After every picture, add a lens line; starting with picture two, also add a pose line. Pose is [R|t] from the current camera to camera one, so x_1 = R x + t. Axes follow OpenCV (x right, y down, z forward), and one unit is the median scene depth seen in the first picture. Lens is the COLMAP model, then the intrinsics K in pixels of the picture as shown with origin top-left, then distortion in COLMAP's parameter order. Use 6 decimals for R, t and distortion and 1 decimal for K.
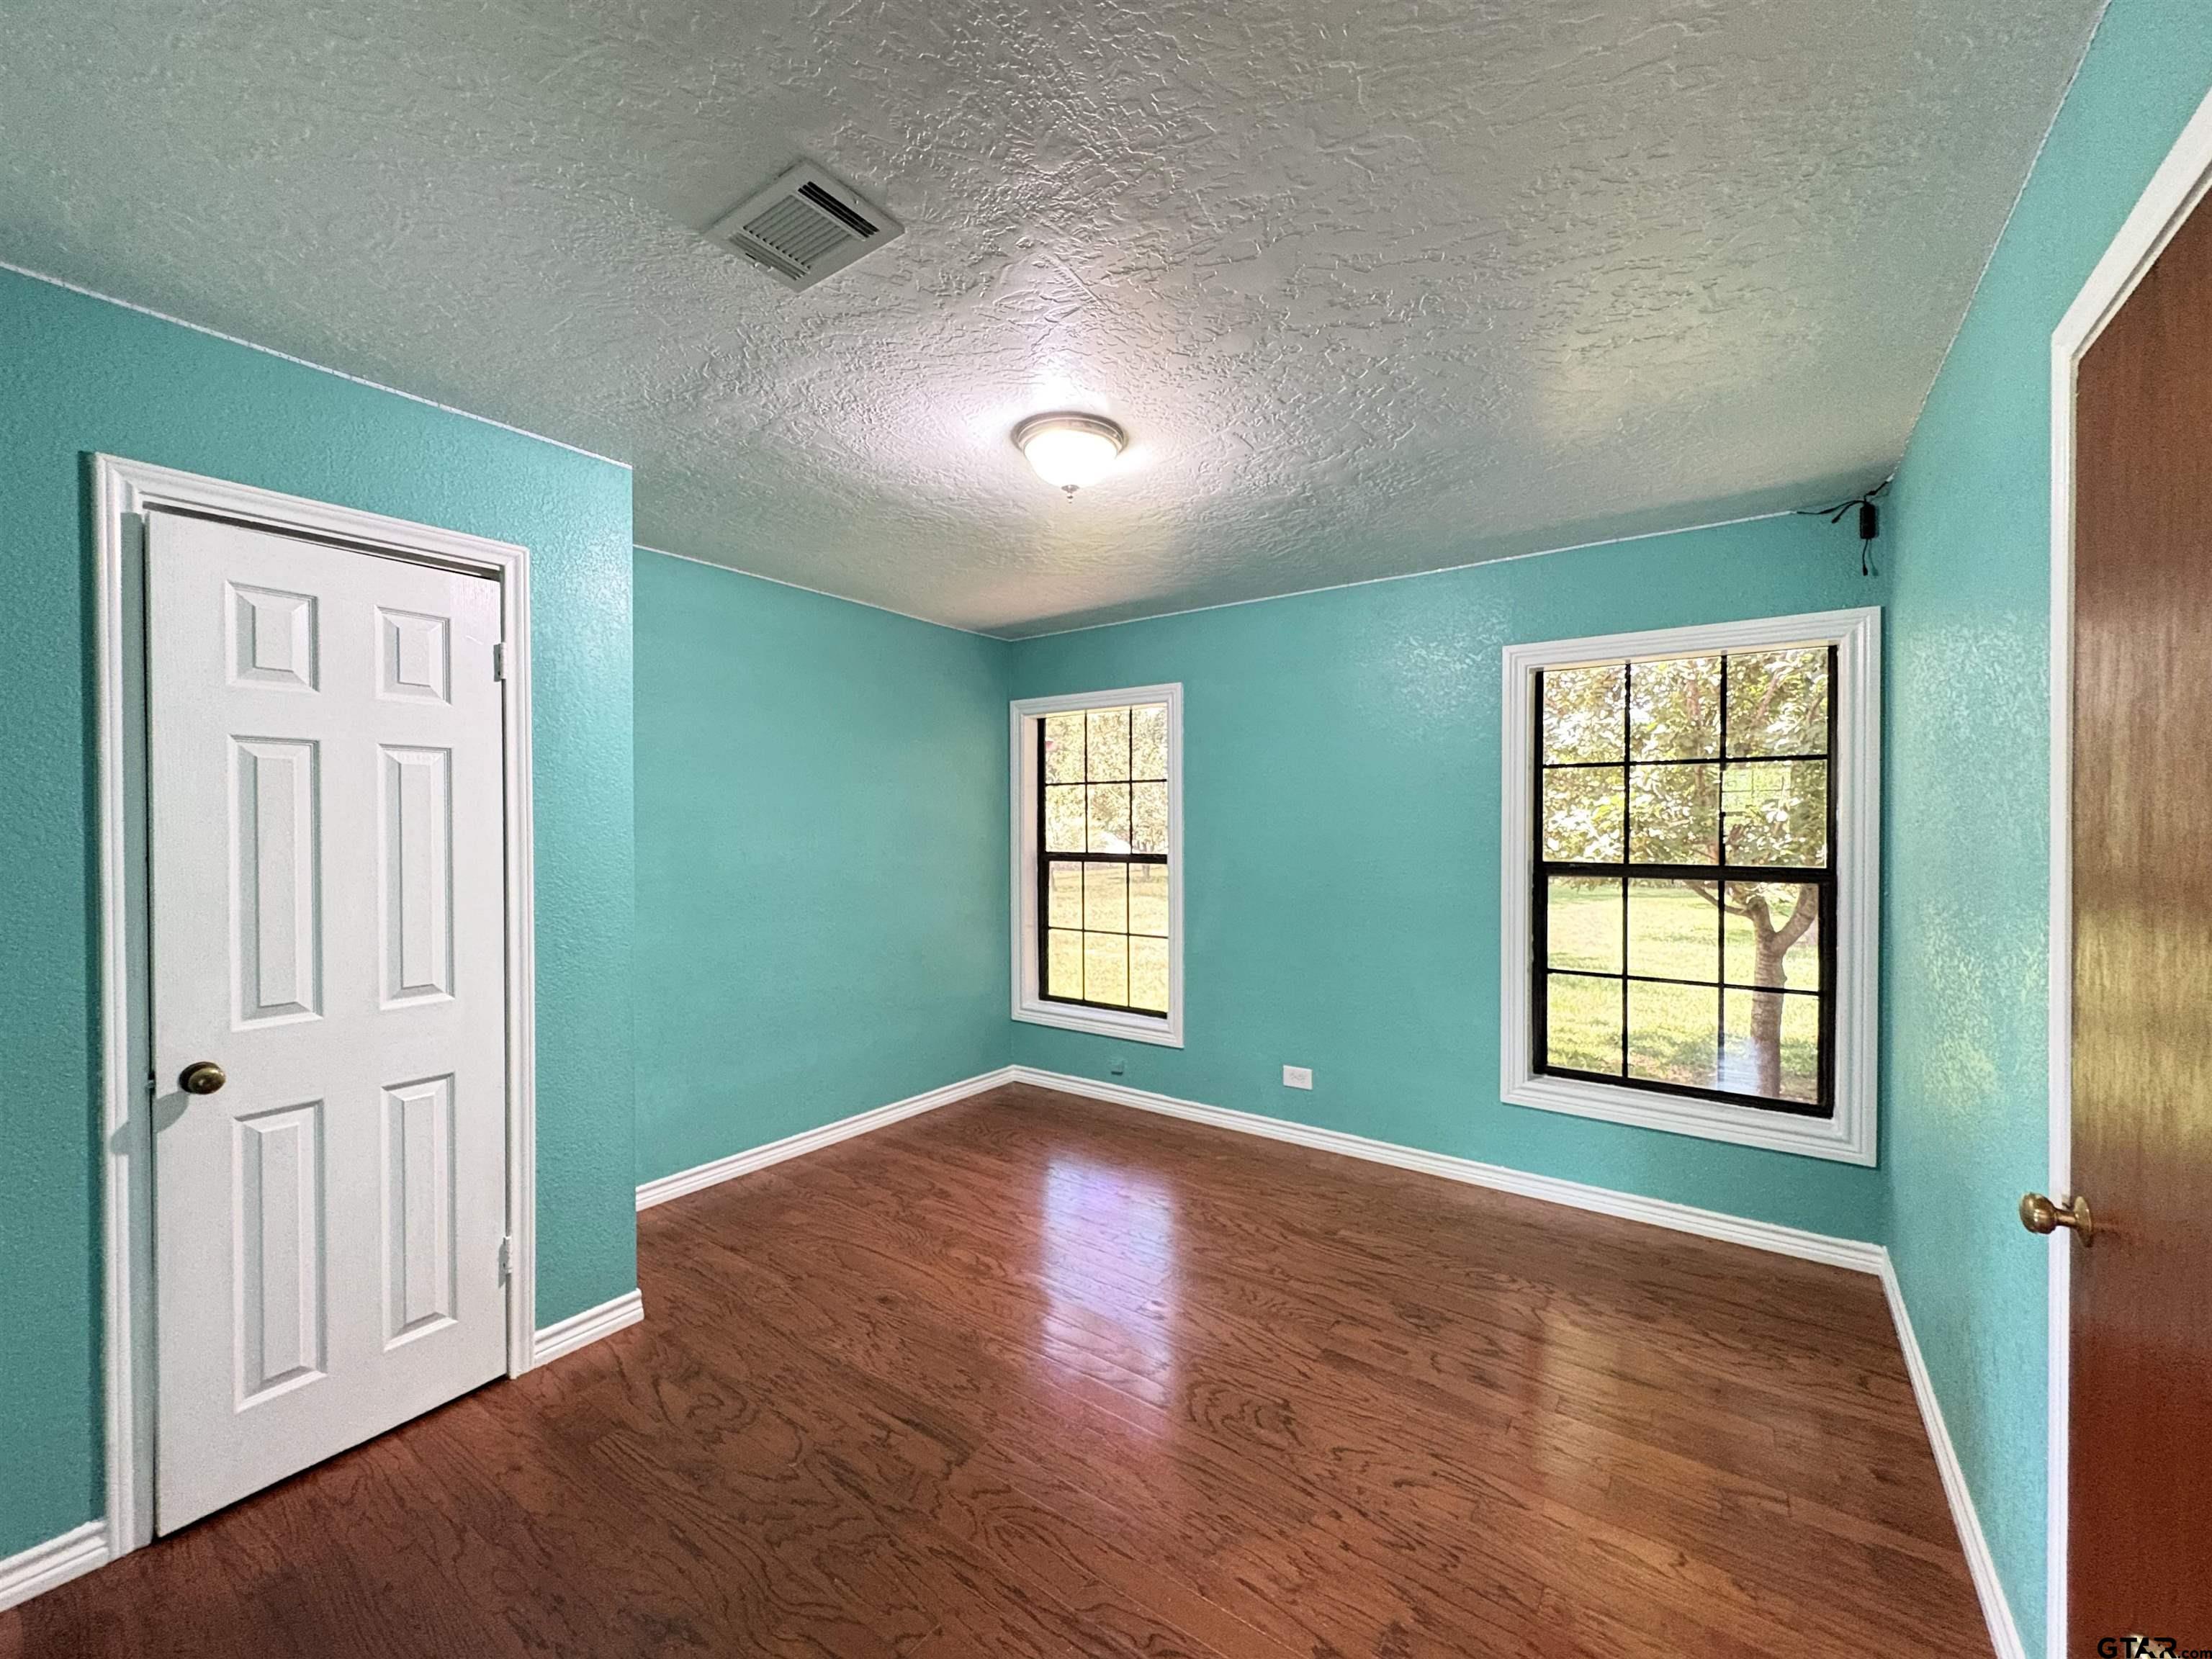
lens RADIAL K [[785.3, 0, 1101.5], [0, 785.3, 833.8], [0, 0, 1]] dist [-0.008134, -0.000115]
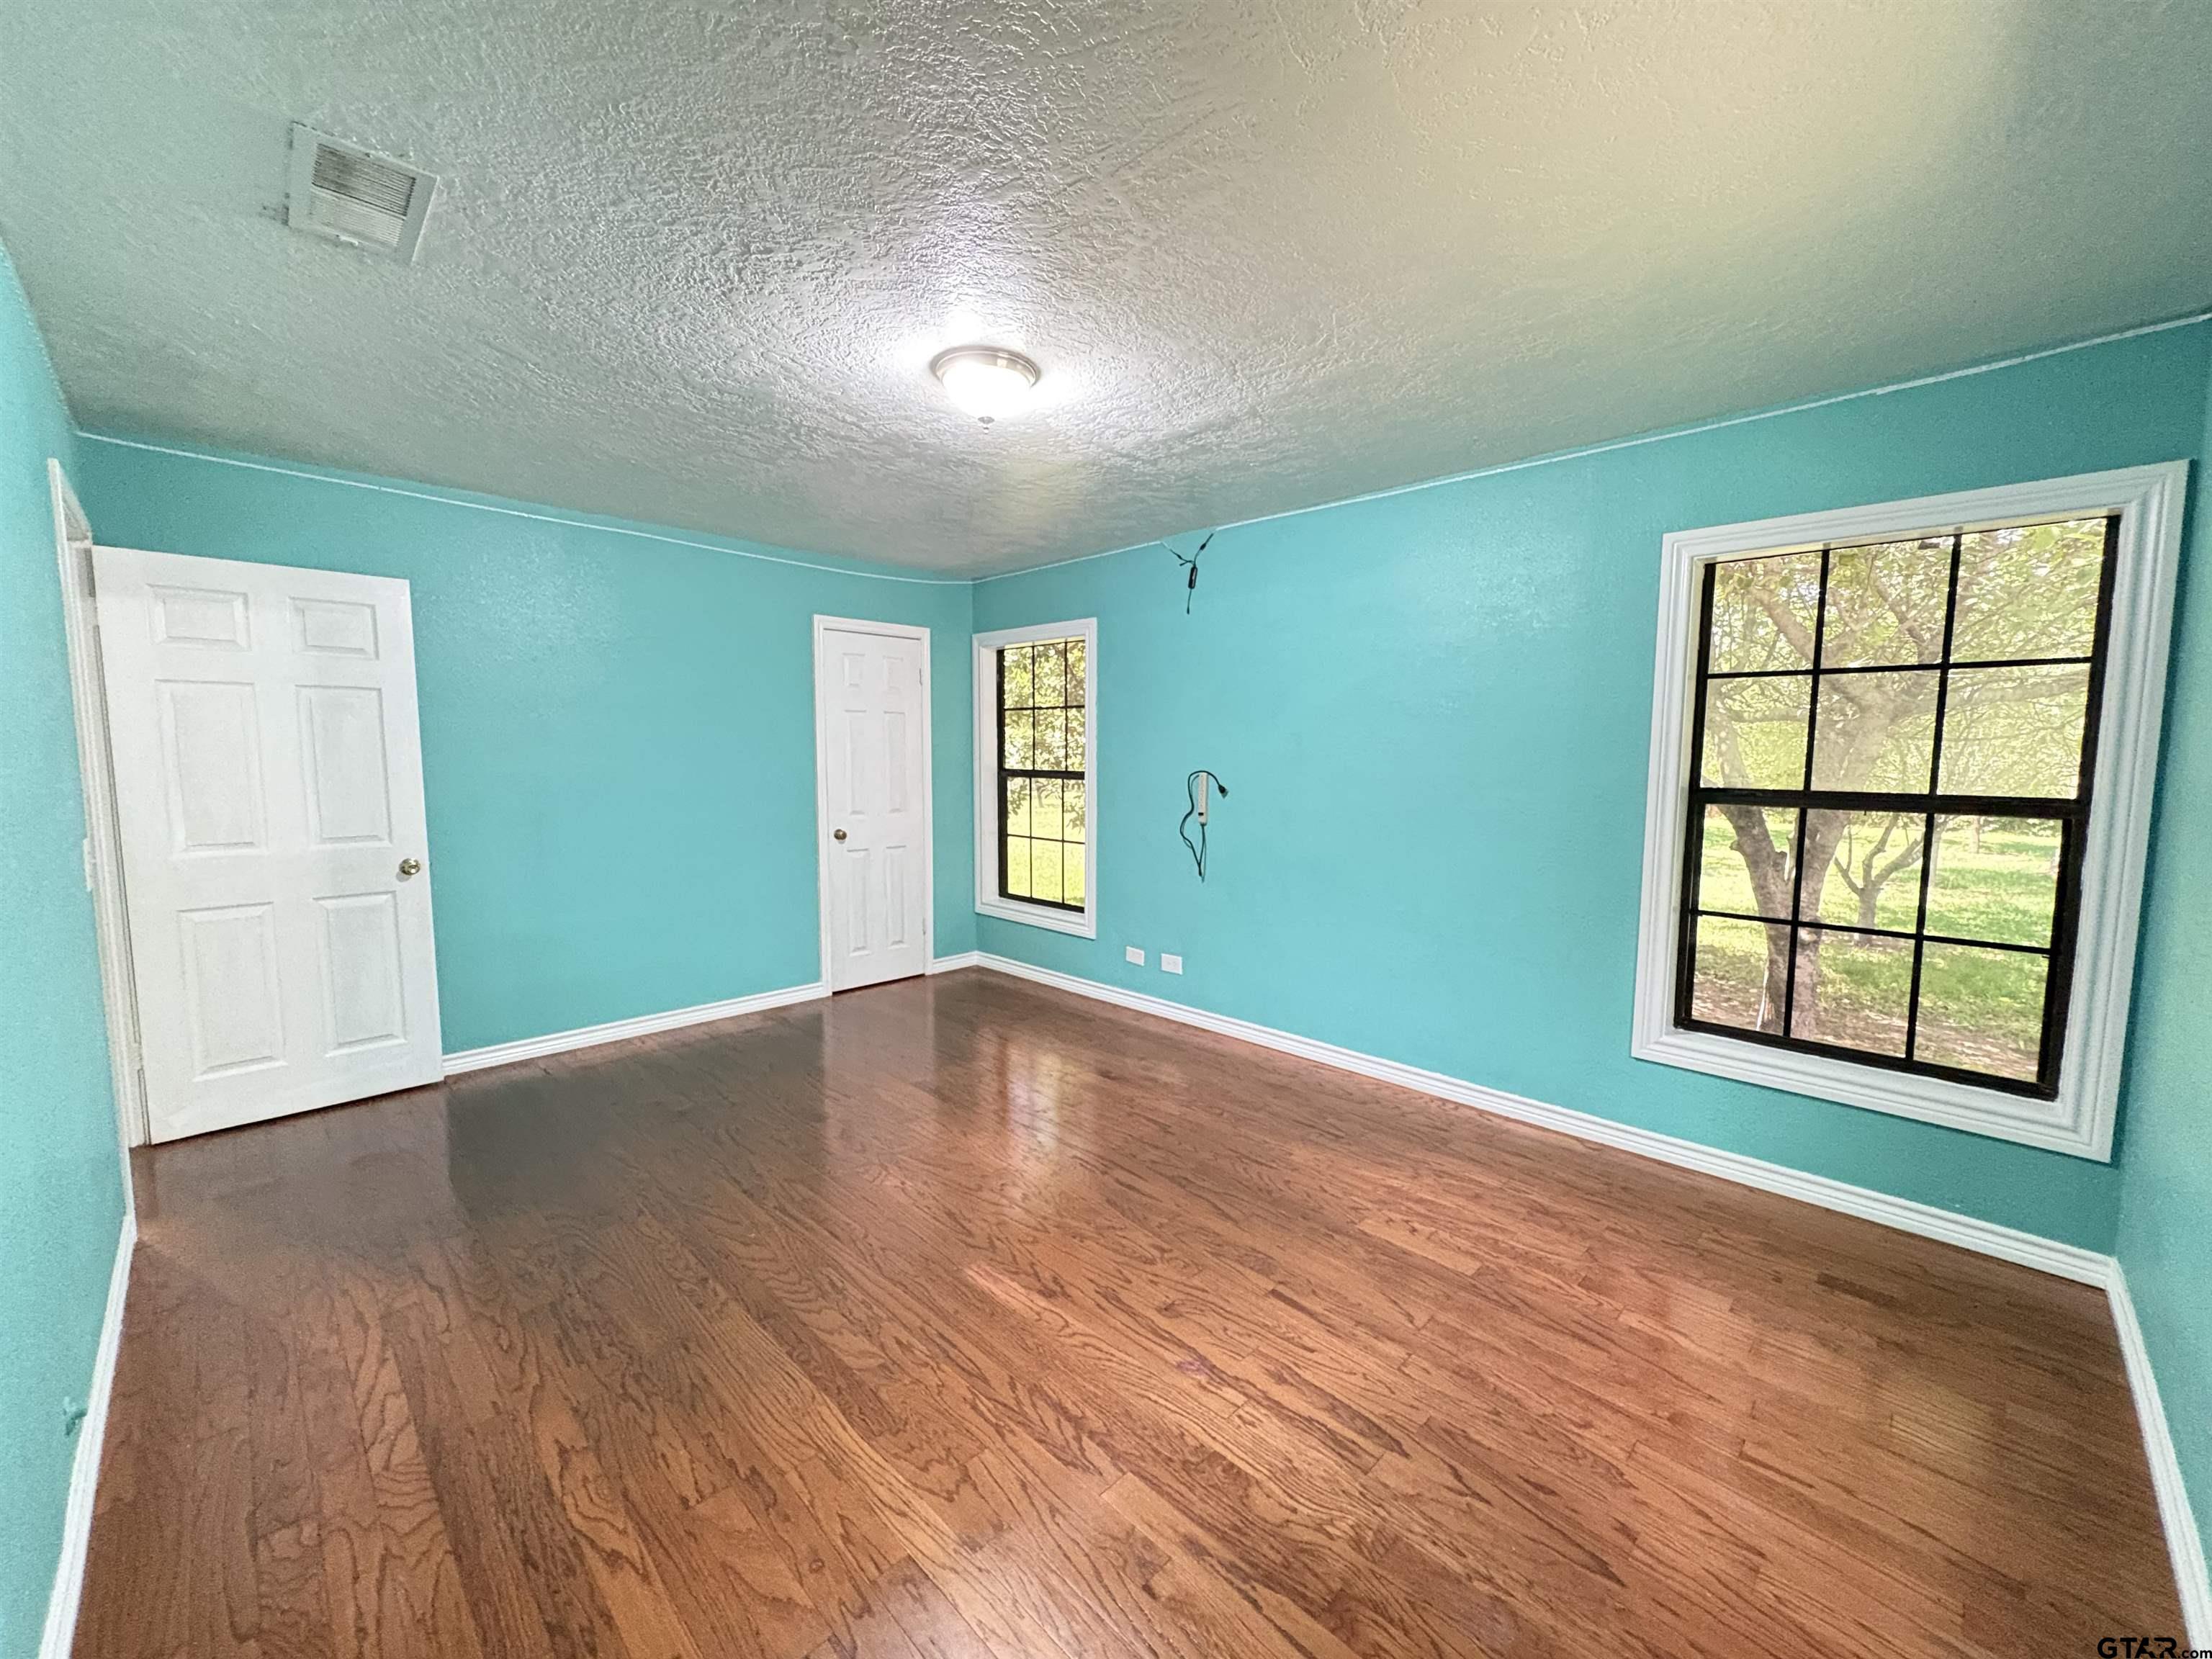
lens RADIAL K [[882.8, 0, 1116.2], [0, 882.8, 833.6], [0, 0, 1]] dist [-0.000249, 0.000074]
pose [[0.980560, 0.020637, -0.195130, 0.262042], [-0.003142, 0.995978, 0.089546, 0.001553], [0.196193, -0.087192, 0.976681, -0.171992]]
